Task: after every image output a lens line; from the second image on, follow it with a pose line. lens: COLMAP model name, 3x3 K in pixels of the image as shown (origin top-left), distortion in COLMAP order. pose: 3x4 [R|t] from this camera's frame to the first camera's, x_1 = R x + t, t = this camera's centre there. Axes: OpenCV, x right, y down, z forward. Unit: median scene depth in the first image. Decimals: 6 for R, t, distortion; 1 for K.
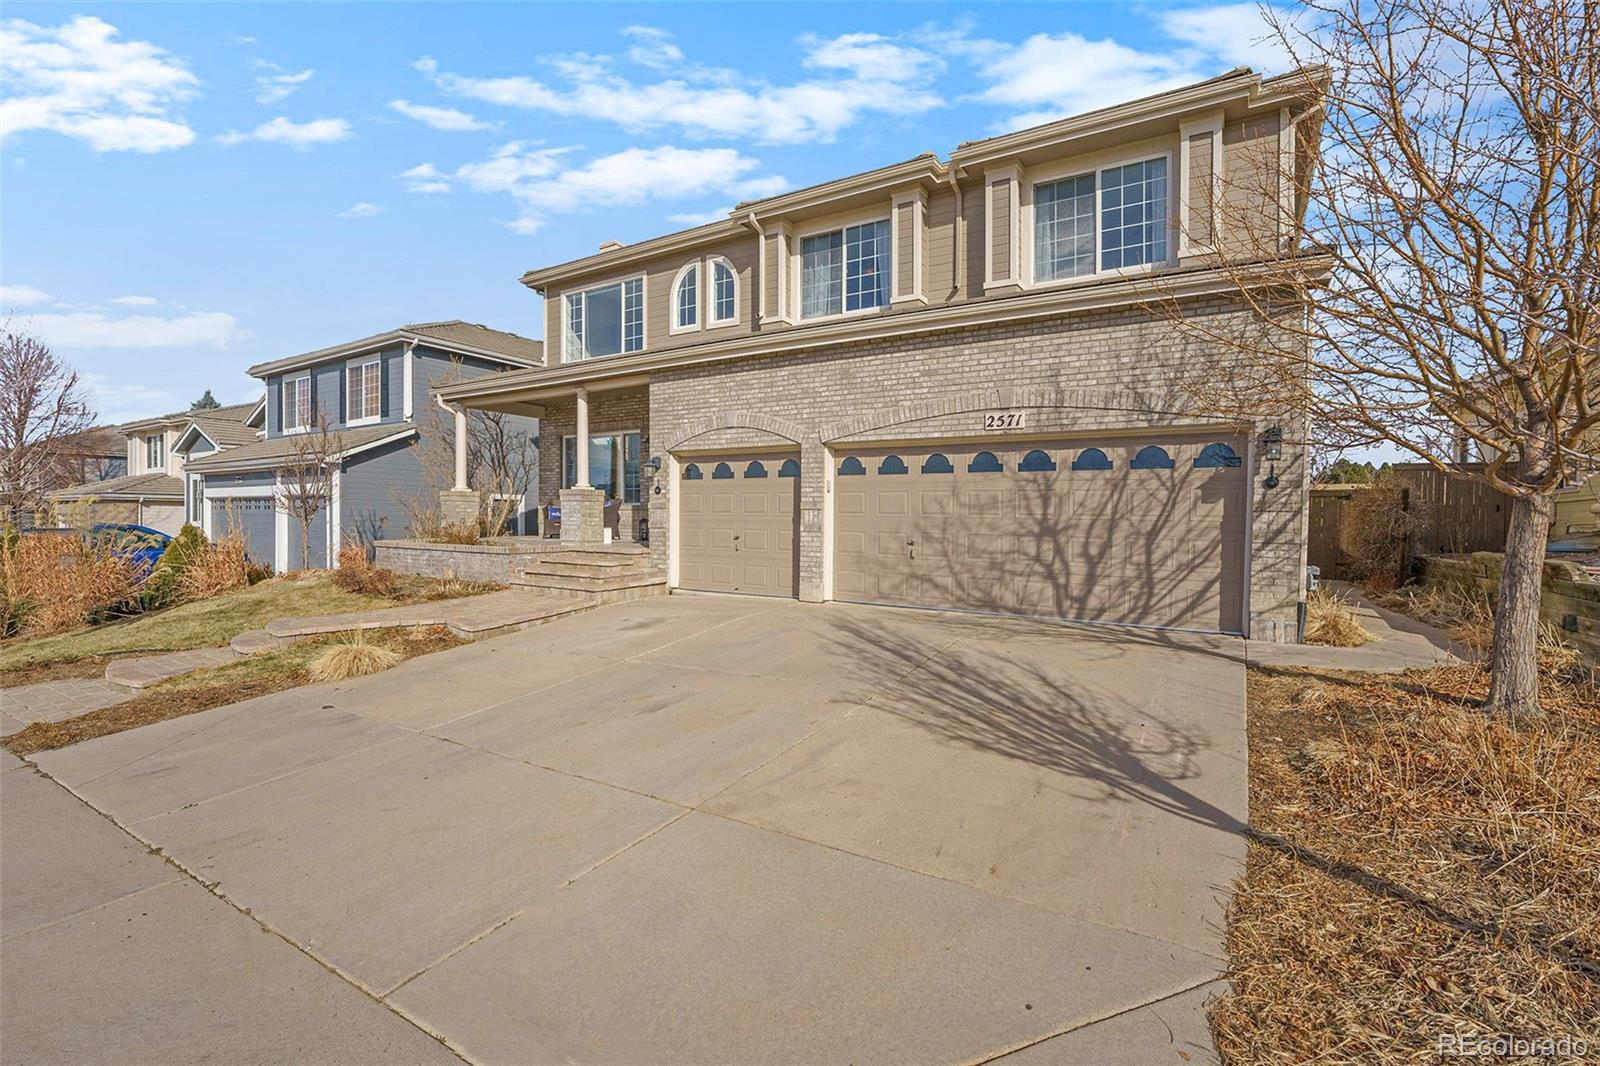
lens RADIAL K [[701.5, 0, 800.0], [0, 701.5, 533.0], [0, 0, 1]] dist [-0.015409, -0.000023]
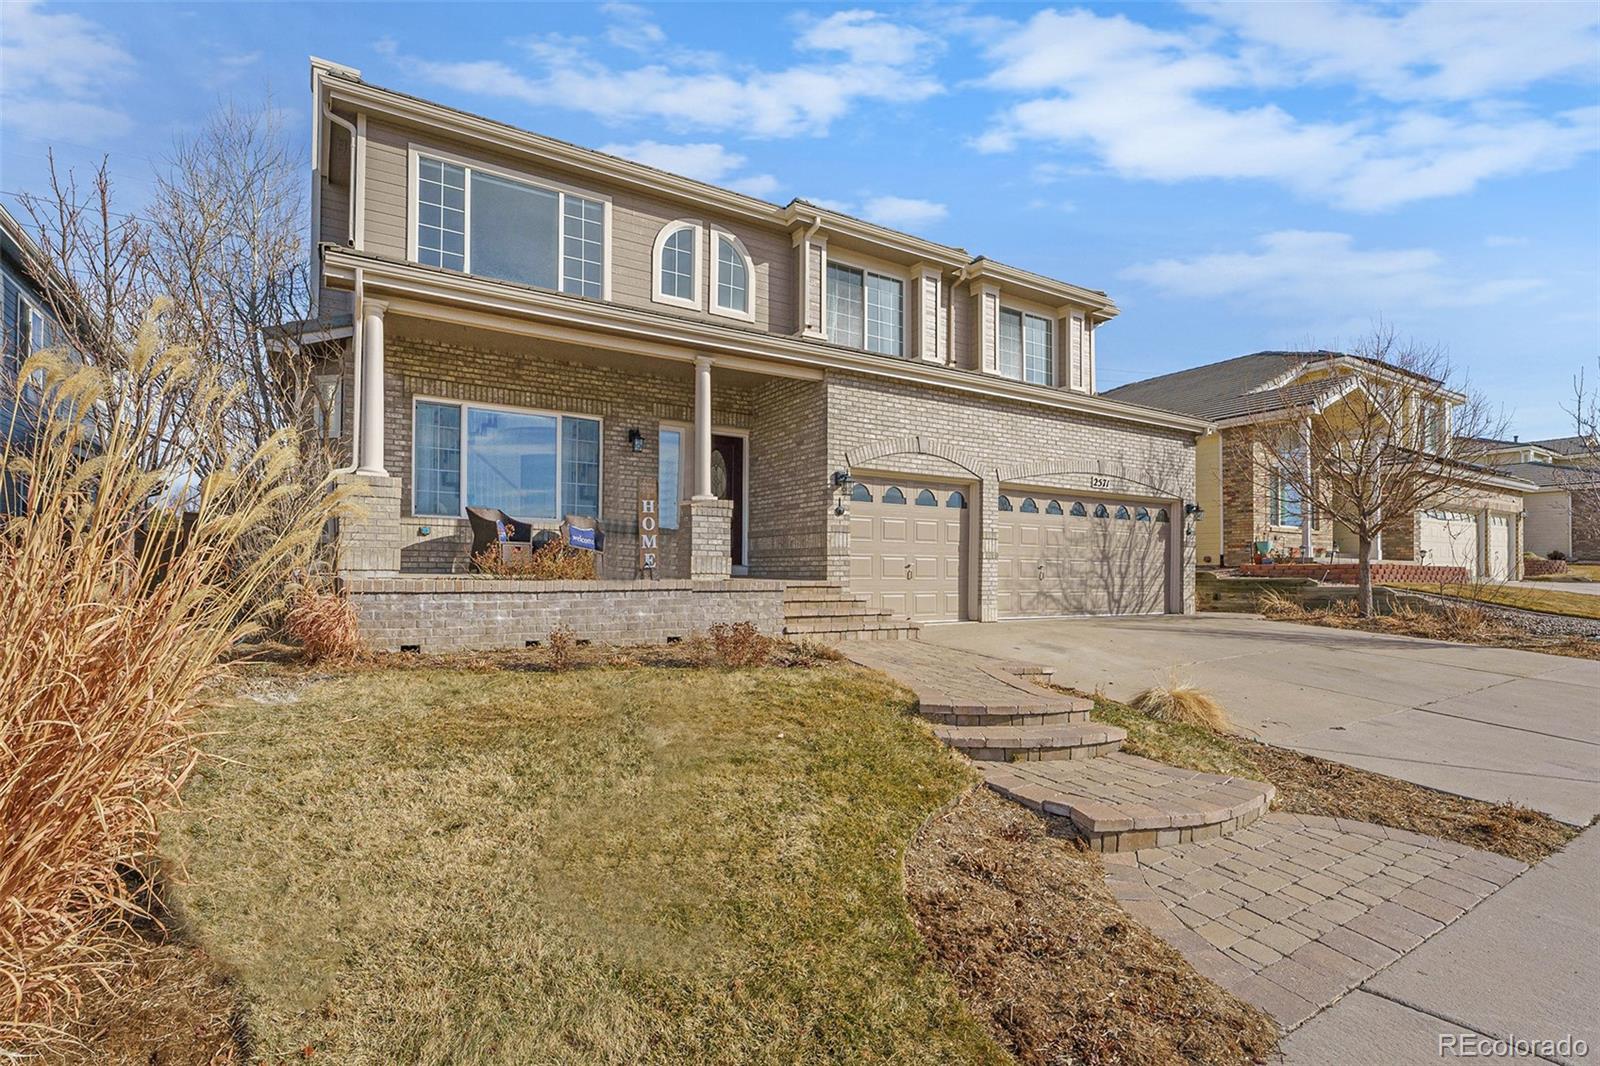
lens RADIAL K [[756.5, 0, 800.0], [0, 756.5, 533.0], [0, 0, 1]] dist [-0.000697, -0.000003]
pose [[0.453198, 0.034233, 0.890752, -1.301459], [0.011726, 0.998947, -0.044357, 0.008268], [-0.891333, 0.030547, 0.452319, 0.782583]]
